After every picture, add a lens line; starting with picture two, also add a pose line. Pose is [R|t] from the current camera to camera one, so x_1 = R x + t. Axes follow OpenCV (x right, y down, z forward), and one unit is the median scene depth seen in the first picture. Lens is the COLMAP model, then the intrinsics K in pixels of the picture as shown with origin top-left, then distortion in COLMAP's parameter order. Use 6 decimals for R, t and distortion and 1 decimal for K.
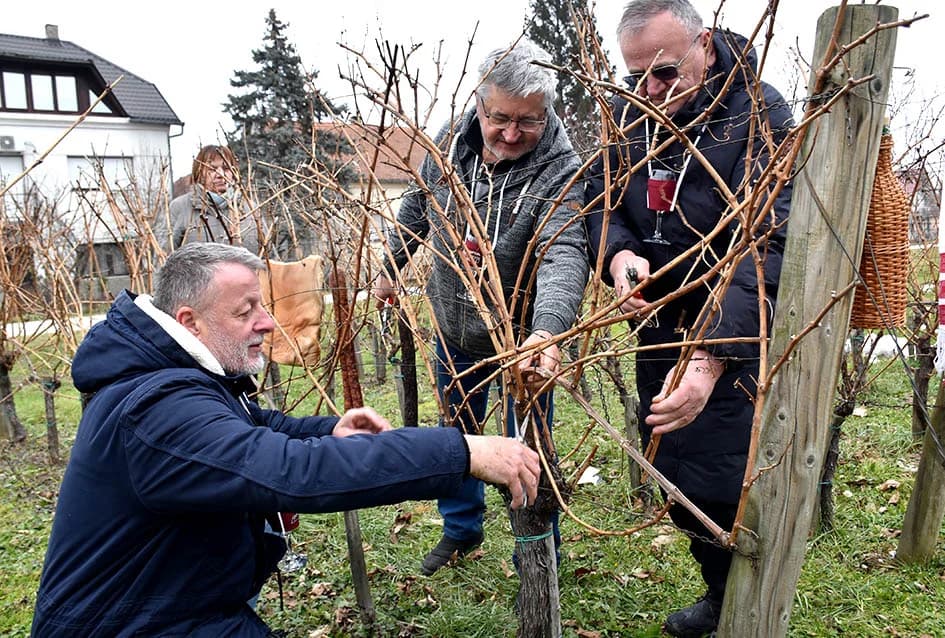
lens RADIAL K [[825.2, 0, 476.8], [0, 825.2, 306.2], [0, 0, 1]] dist [-0.169541, 0.119970]
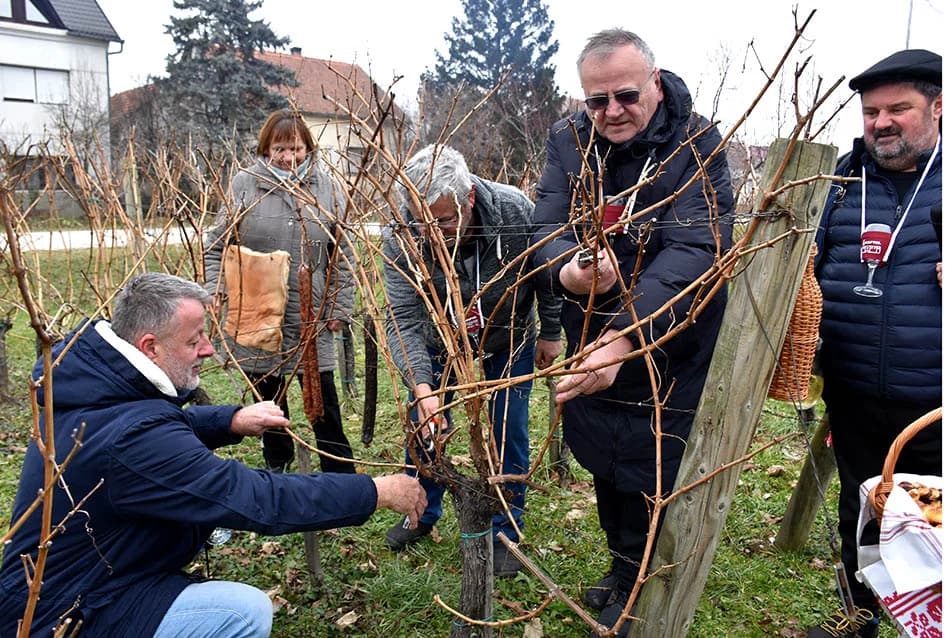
lens RADIAL K [[790.3, 0, 472.5], [0, 790.3, 319.0], [0, 0, 1]] dist [-0.176579, 0.131533]
pose [[0.992895, 0.066675, 0.098557, -0.043848], [-0.076102, 0.992544, 0.095212, -0.083757], [-0.091474, -0.102036, 0.990566, -0.043210]]
